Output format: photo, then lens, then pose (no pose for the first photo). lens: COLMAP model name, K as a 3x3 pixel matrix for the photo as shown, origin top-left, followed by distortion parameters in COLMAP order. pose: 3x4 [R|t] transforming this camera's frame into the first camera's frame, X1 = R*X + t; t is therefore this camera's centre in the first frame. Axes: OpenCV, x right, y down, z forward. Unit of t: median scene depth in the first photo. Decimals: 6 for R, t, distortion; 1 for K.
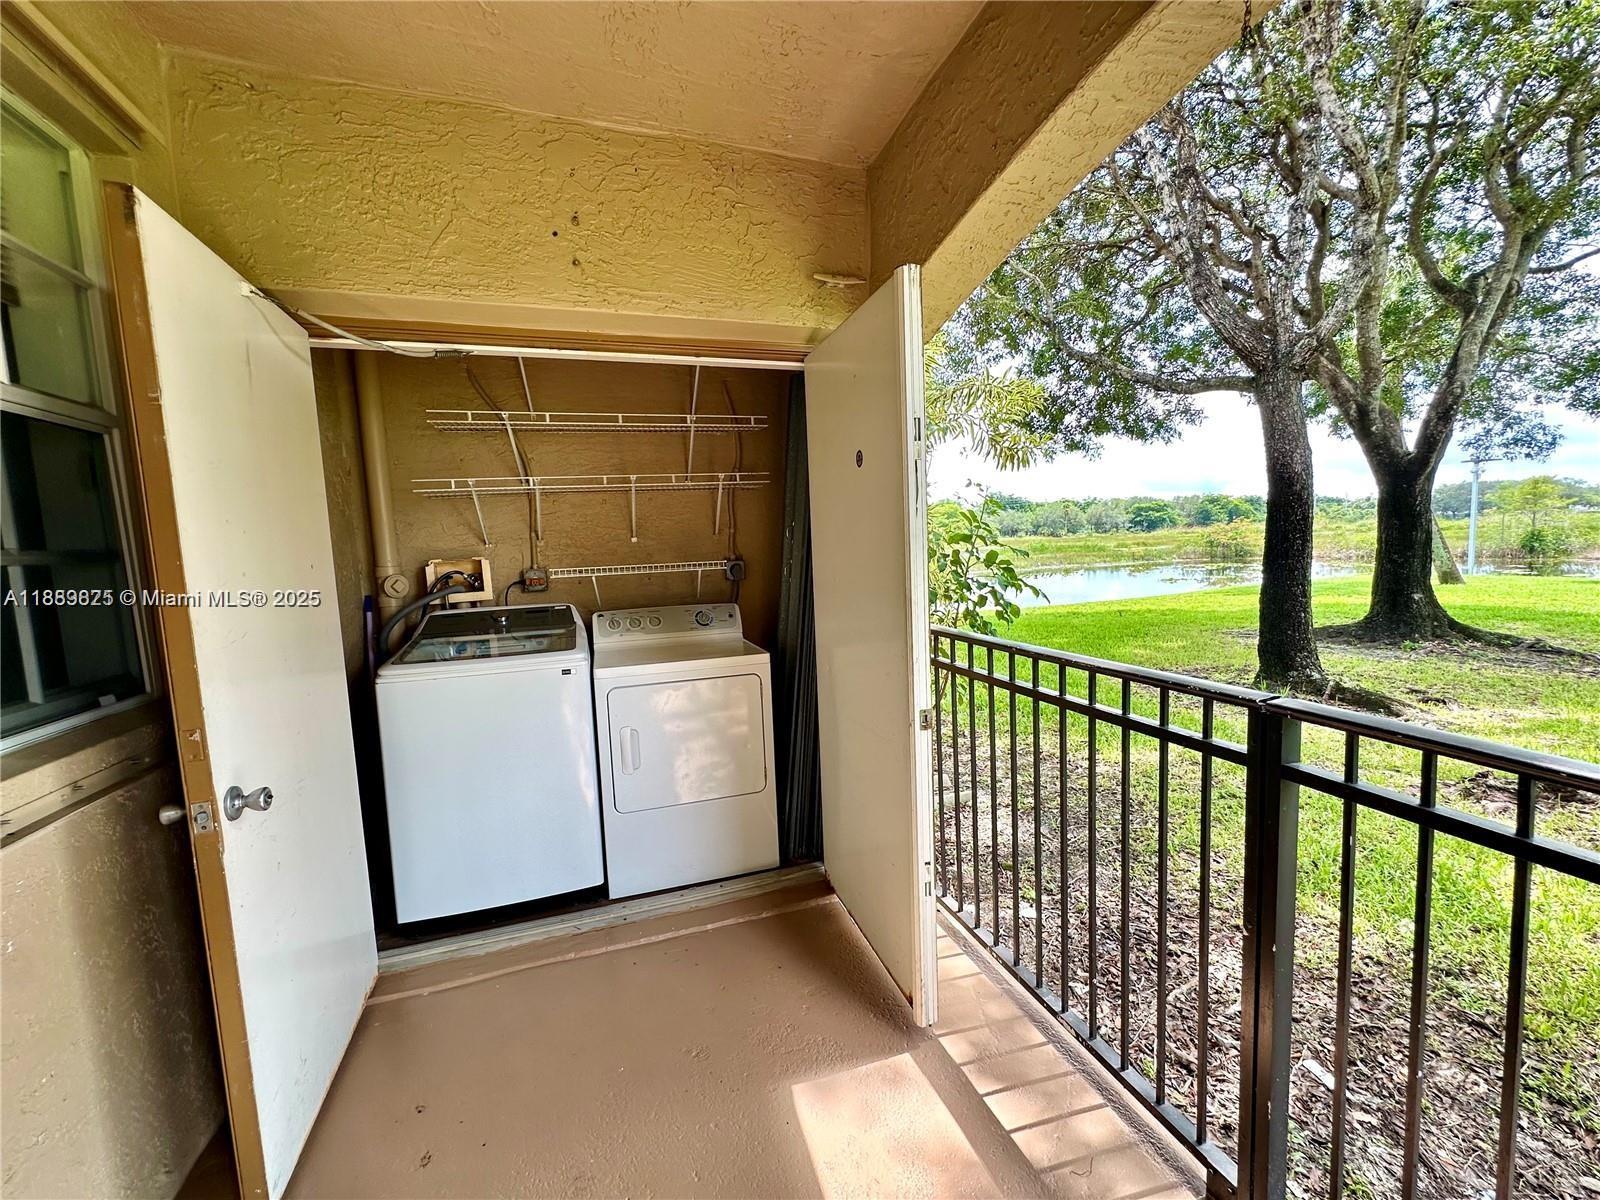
lens RADIAL K [[639.5, 0, 799.5], [0, 639.5, 601.9], [0, 0, 1]] dist [-0.009860, 0.001802]
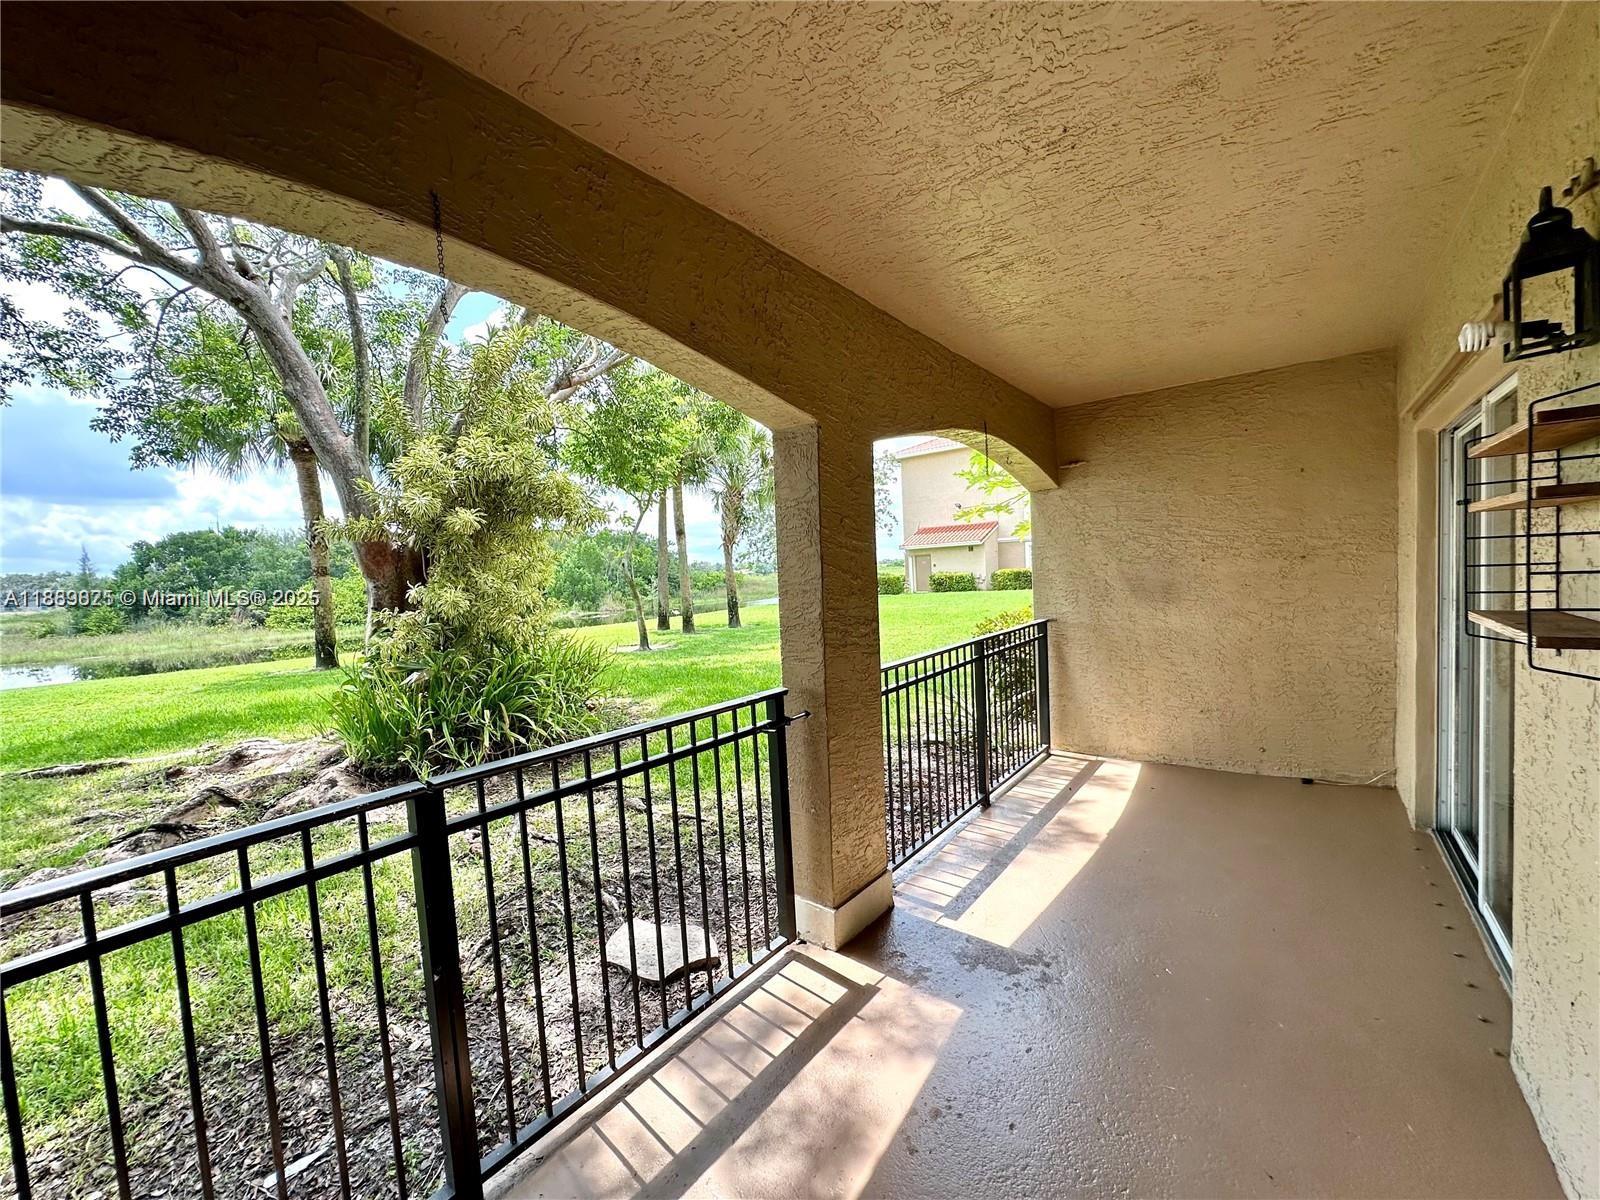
lens RADIAL K [[639.5, 0, 804.0], [0, 639.5, 603.5], [0, 0, 1]] dist [-0.009860, 0.001802]
pose [[-0.556243, 0.018189, 0.830821, -0.711822], [0.144028, 0.986741, 0.074826, -0.179649], [-0.818444, 0.161283, -0.551487, 0.972969]]
